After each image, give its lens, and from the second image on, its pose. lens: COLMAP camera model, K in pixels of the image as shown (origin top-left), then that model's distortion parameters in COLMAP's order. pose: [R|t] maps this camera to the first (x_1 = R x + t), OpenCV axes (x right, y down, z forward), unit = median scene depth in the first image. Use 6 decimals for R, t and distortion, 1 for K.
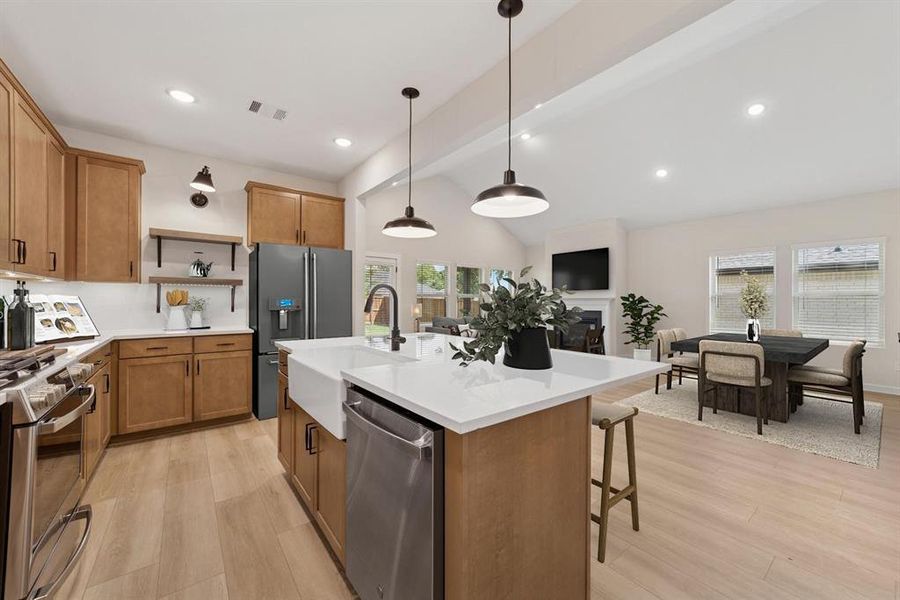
lens RADIAL K [[352.3, 0, 453.8], [0, 352.3, 298.6], [0, 0, 1]] dist [0.006118, 0.000270]
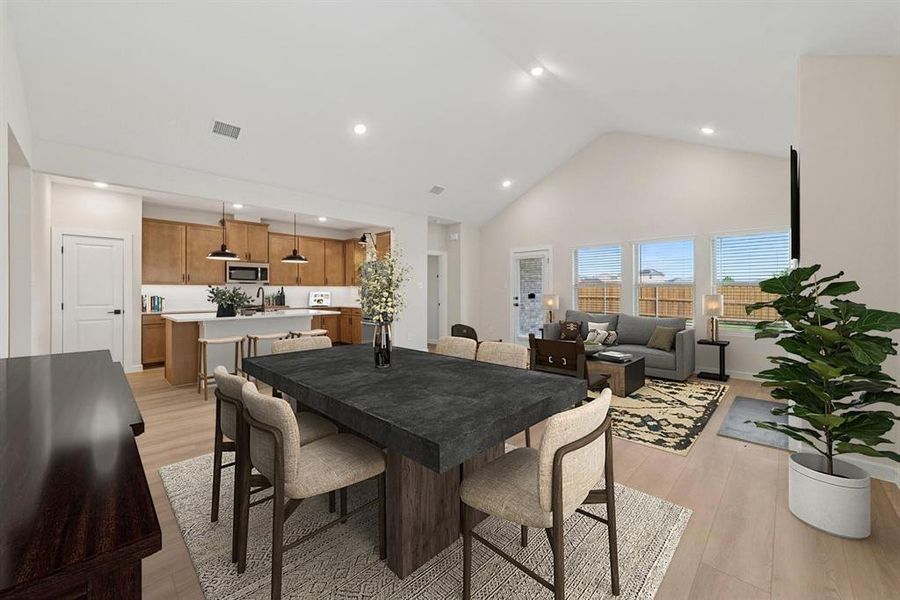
lens RADIAL K [[345.6, 0, 448.5], [0, 345.6, 291.6], [0, 0, 1]] dist [-0.001226, -0.000070]
pose [[0.128840, -0.010393, -0.991611, 1.637041], [0.009533, 0.999912, -0.009242, 0.022439], [0.991620, -0.008262, 0.128927, 1.317227]]
